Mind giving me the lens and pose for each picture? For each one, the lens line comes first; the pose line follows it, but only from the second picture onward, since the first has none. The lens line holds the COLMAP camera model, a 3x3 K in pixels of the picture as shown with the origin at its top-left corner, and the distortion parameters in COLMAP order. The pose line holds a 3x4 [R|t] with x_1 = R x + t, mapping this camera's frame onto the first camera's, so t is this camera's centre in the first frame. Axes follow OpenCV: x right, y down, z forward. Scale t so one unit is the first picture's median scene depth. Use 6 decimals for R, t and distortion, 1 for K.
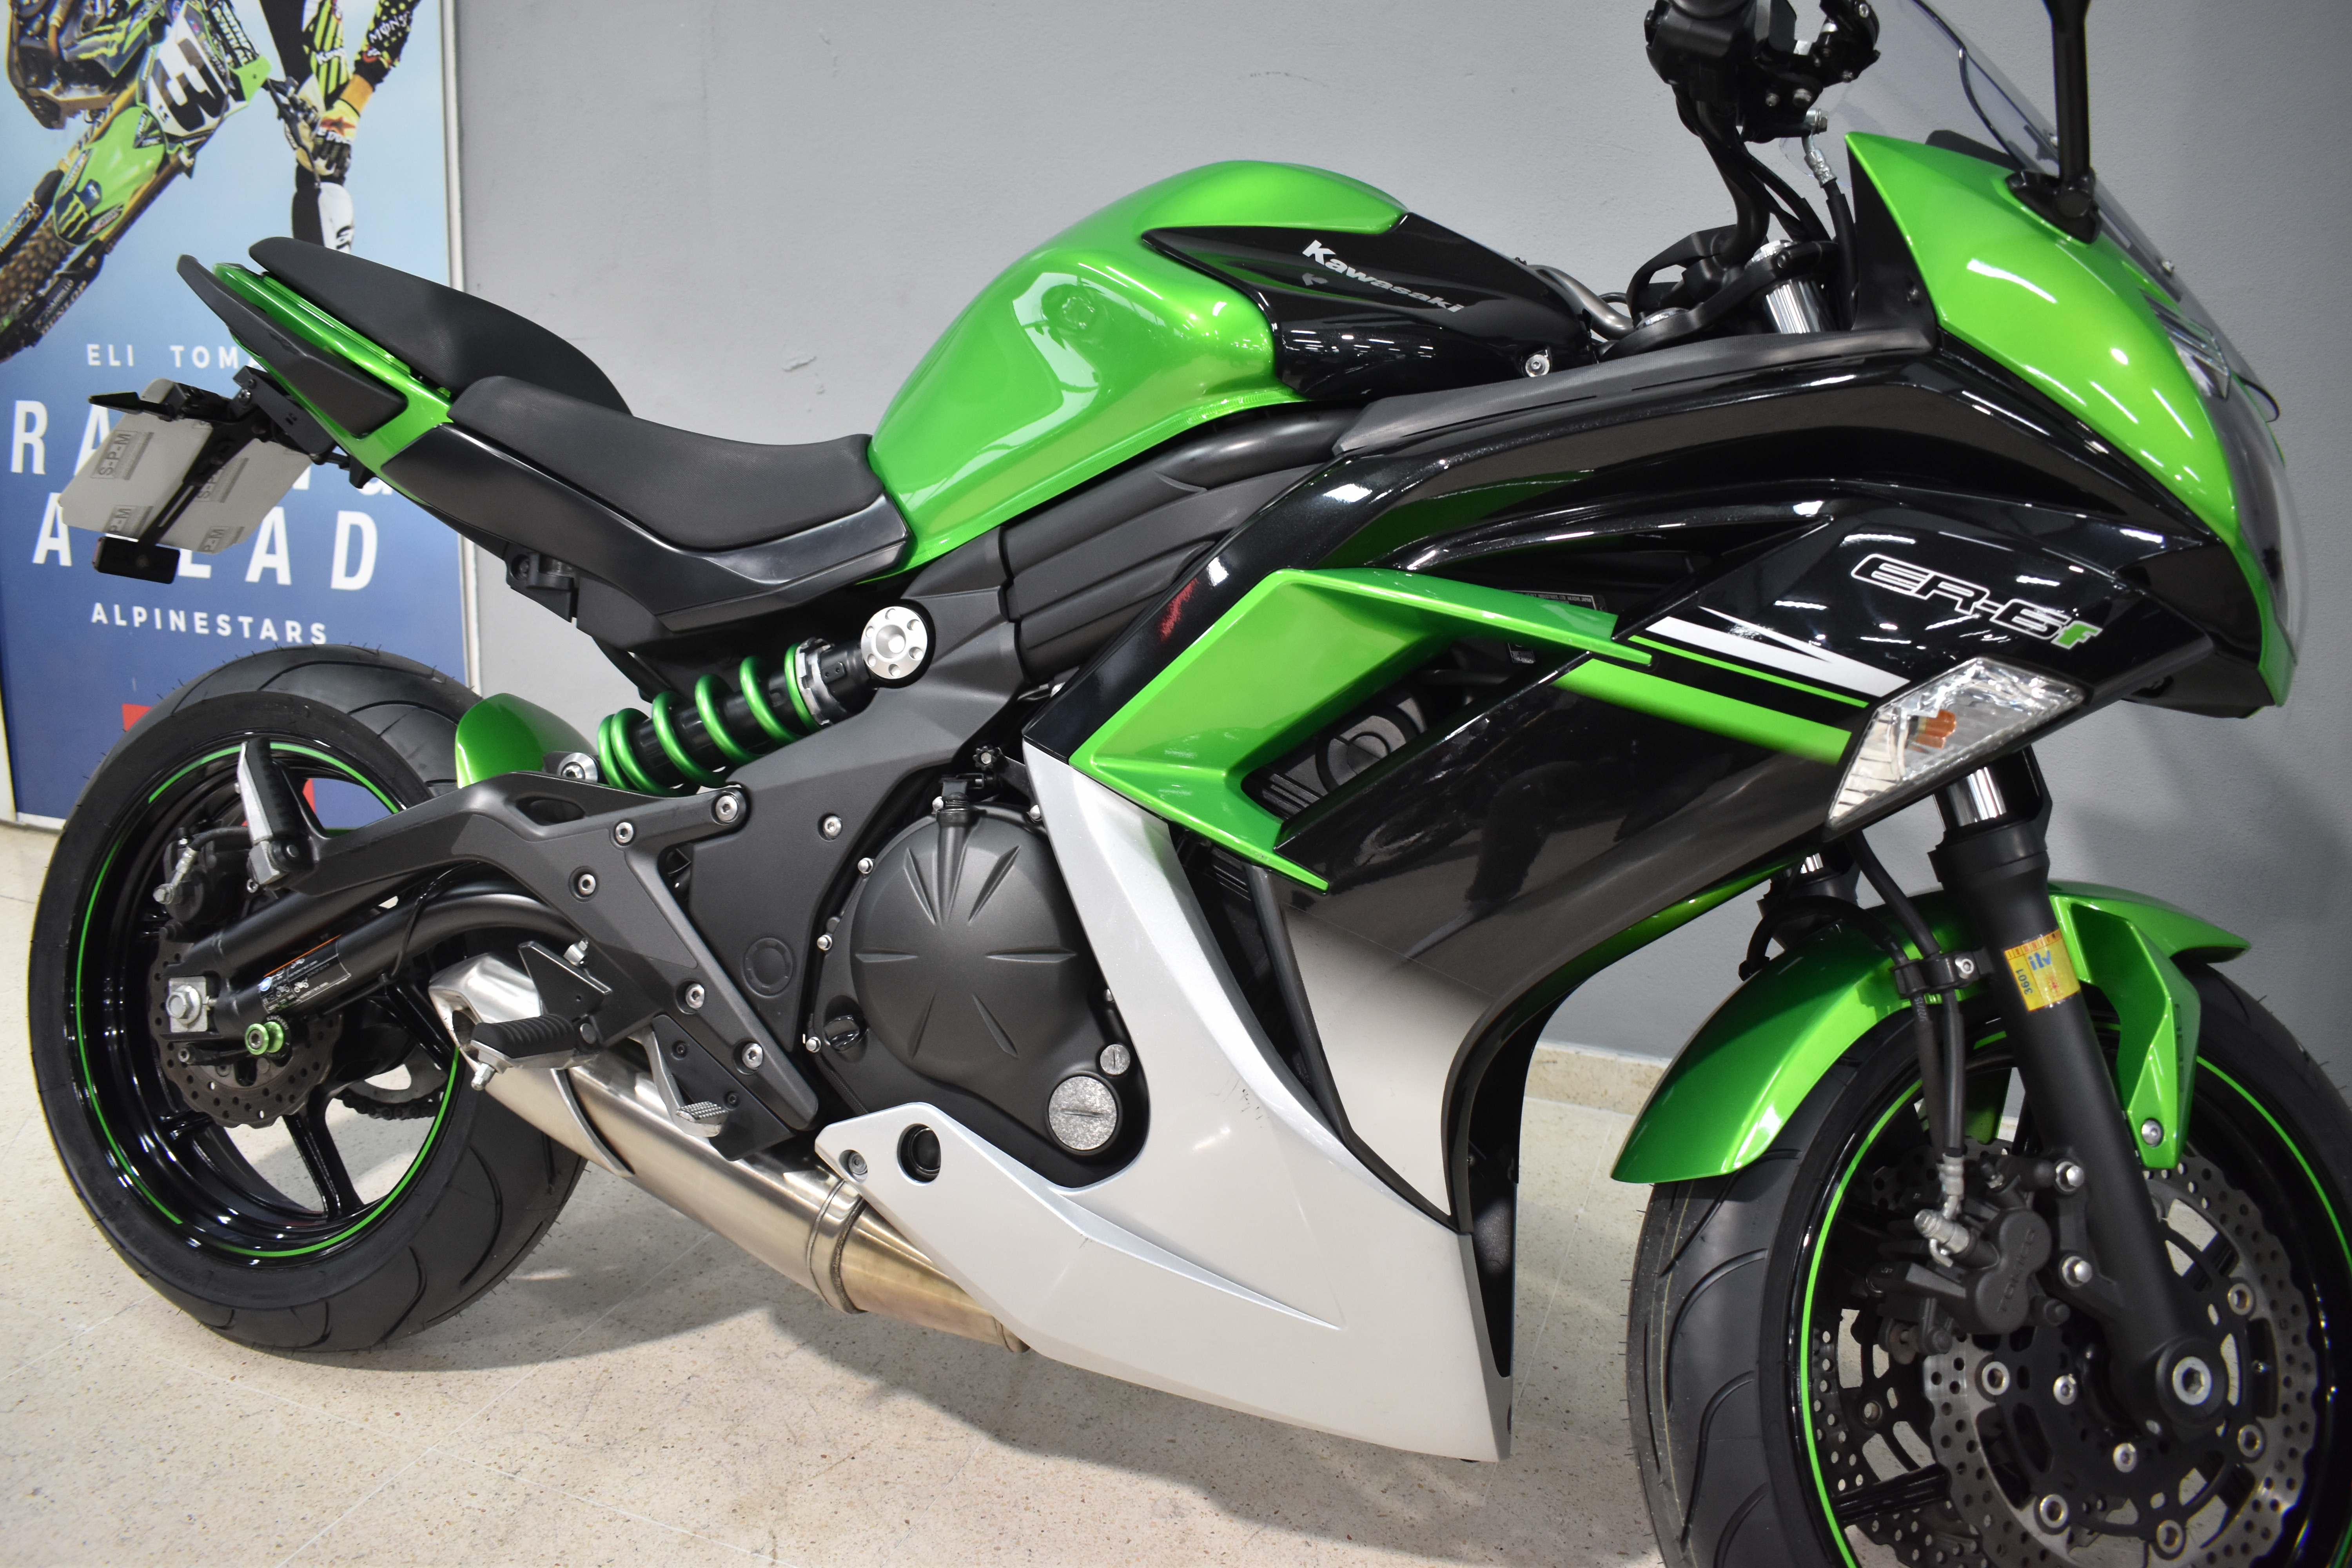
lens RADIAL K [[1854.7, 0, 1176.5], [0, 1854.7, 774.1], [0, 0, 1]] dist [-0.042503, 0.003176]
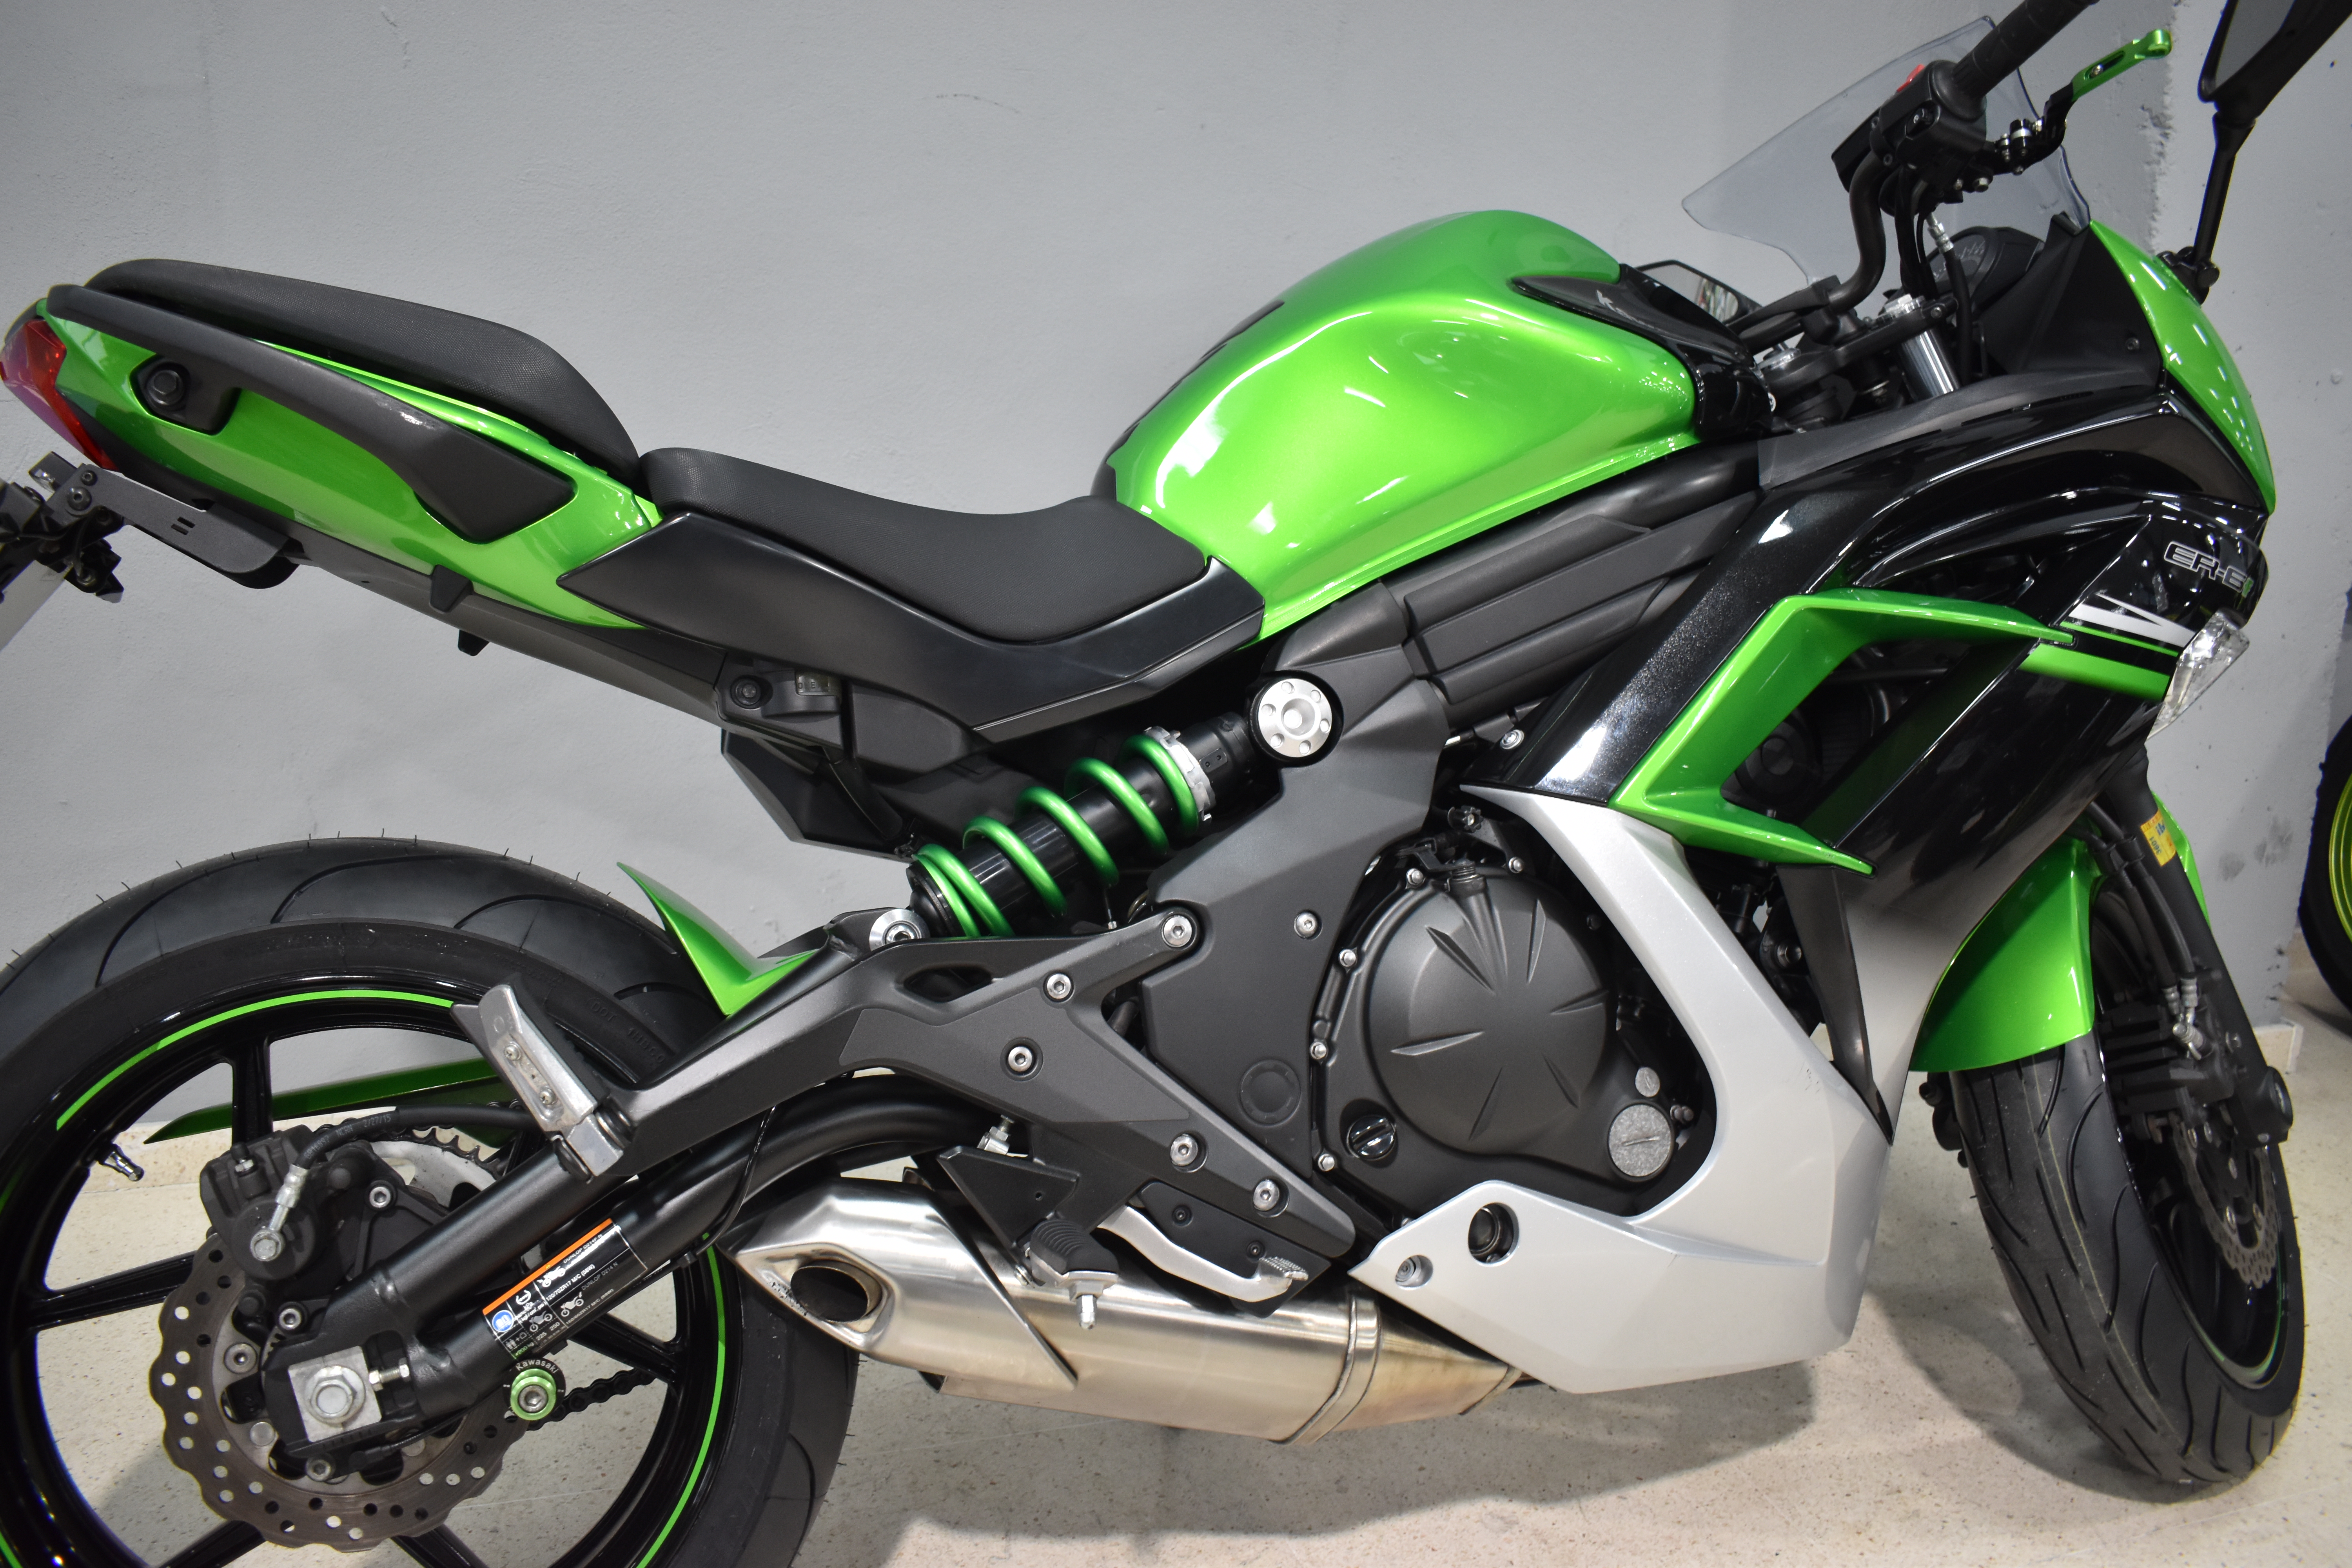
lens RADIAL K [[1822.5, 0, 1176.1], [0, 1822.5, 783.3], [0, 0, 1]] dist [-0.057104, 0.003213]
pose [[0.785892, -0.155121, 0.598592, -0.778482], [0.154175, 0.986607, 0.053255, -0.100192], [-0.598836, 0.050435, 0.799282, 0.321688]]
